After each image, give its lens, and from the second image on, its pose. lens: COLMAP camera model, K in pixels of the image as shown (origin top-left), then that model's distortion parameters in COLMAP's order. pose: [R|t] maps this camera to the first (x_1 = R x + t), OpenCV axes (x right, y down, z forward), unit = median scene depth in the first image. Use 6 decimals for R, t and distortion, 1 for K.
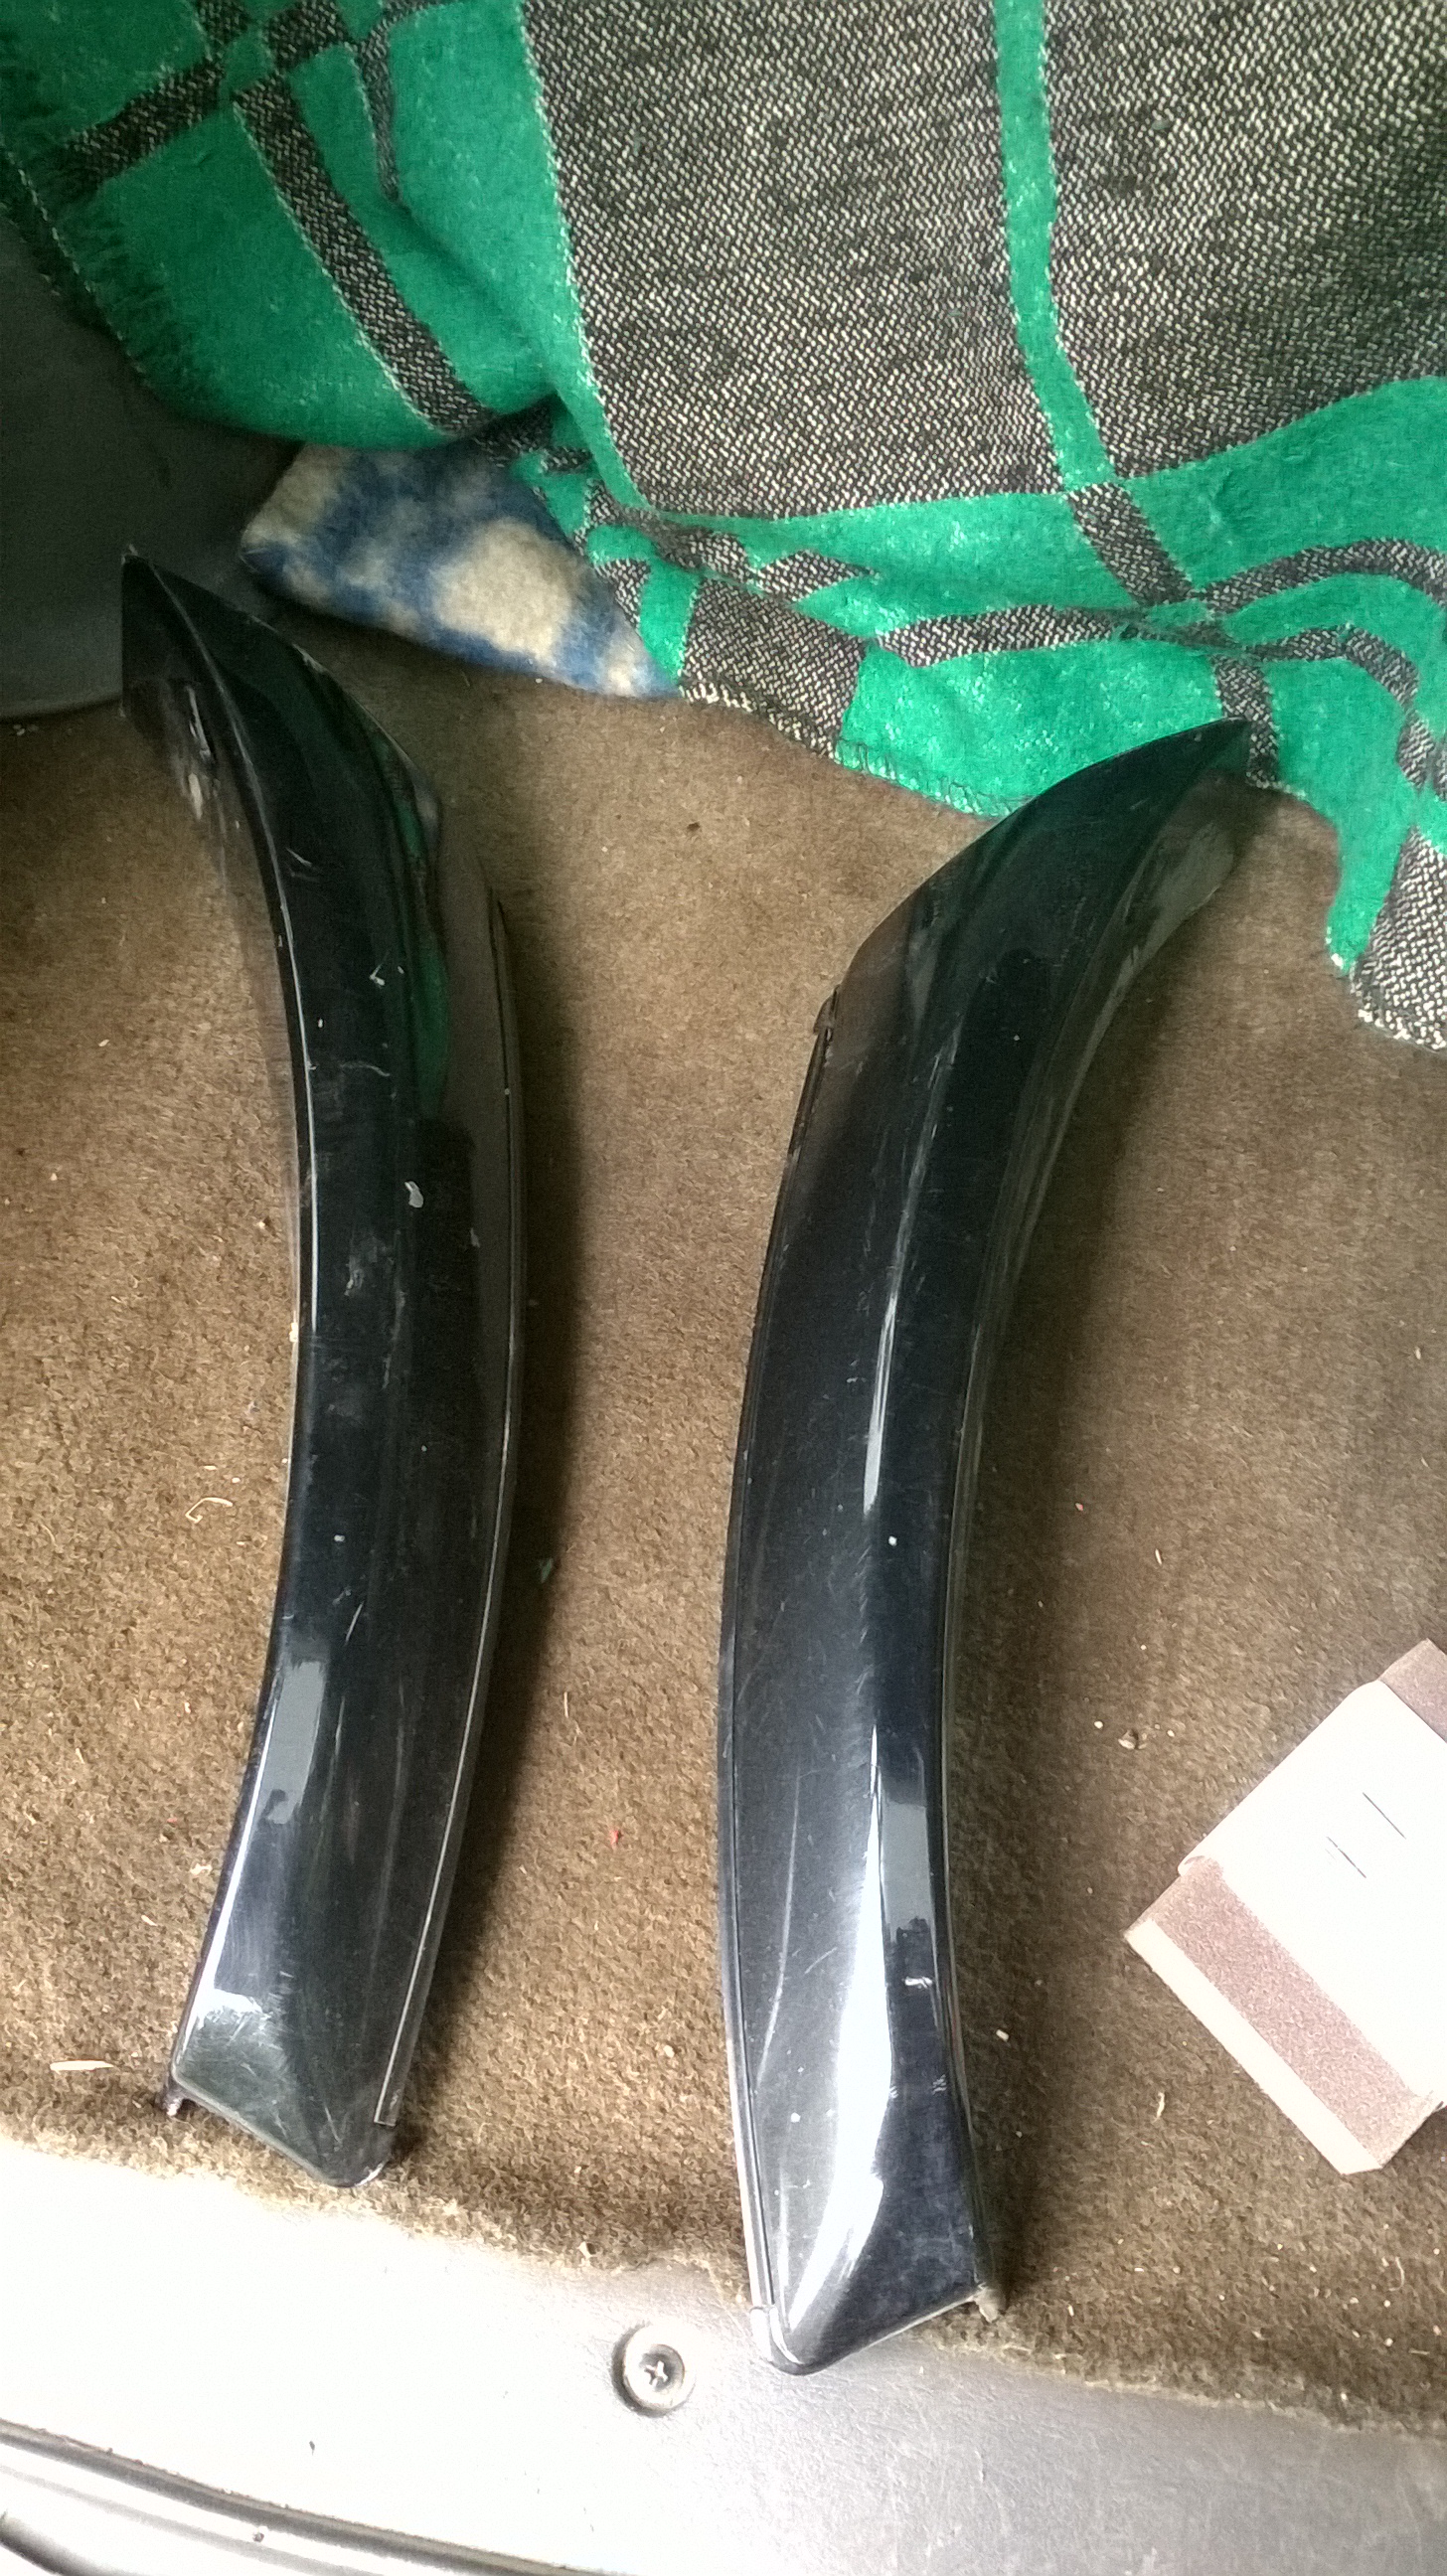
lens RADIAL K [[2186.1, 0, 723.5], [0, 2186.1, 1288.0], [0, 0, 1]] dist [0.020555, -0.127122]
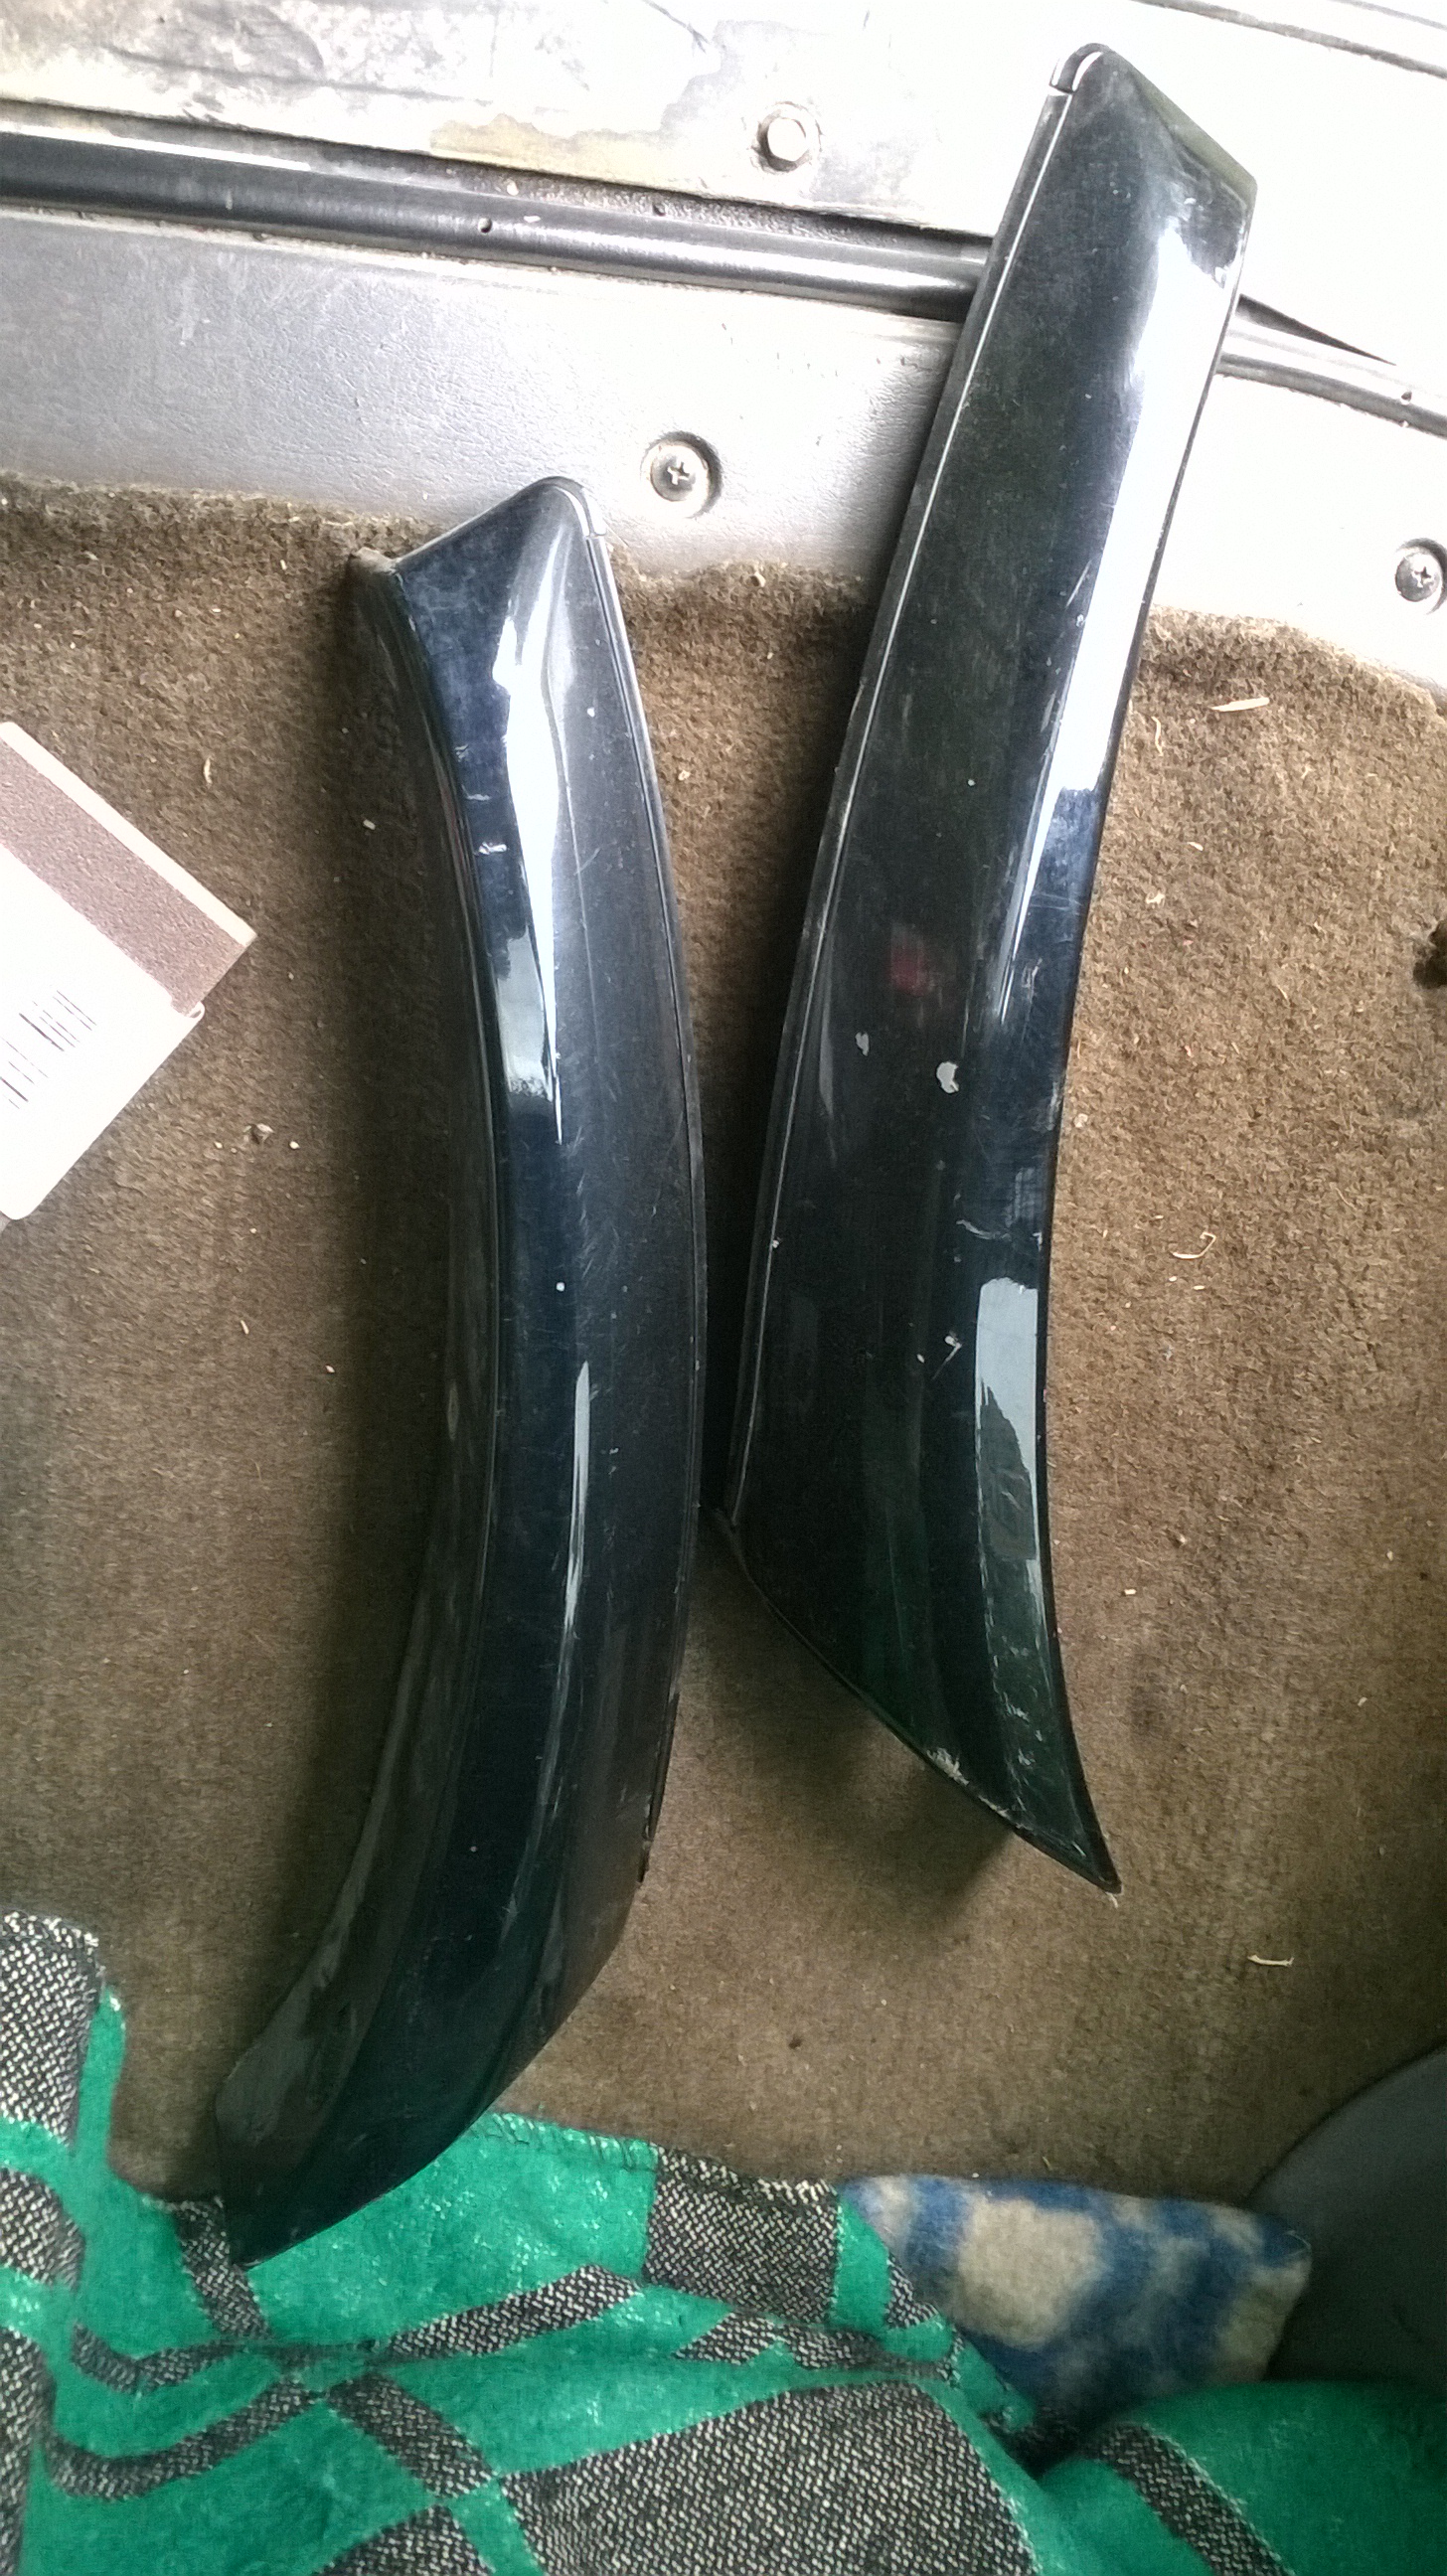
lens RADIAL K [[2206.6, 0, 723.5], [0, 2206.6, 1288.0], [0, 0, 1]] dist [-0.025156, -0.027329]
pose [[-0.980330, 0.133860, -0.145030, 0.124963], [-0.155984, -0.975711, 0.153810, -0.039248], [-0.120918, 0.173407, 0.977399, 0.029853]]
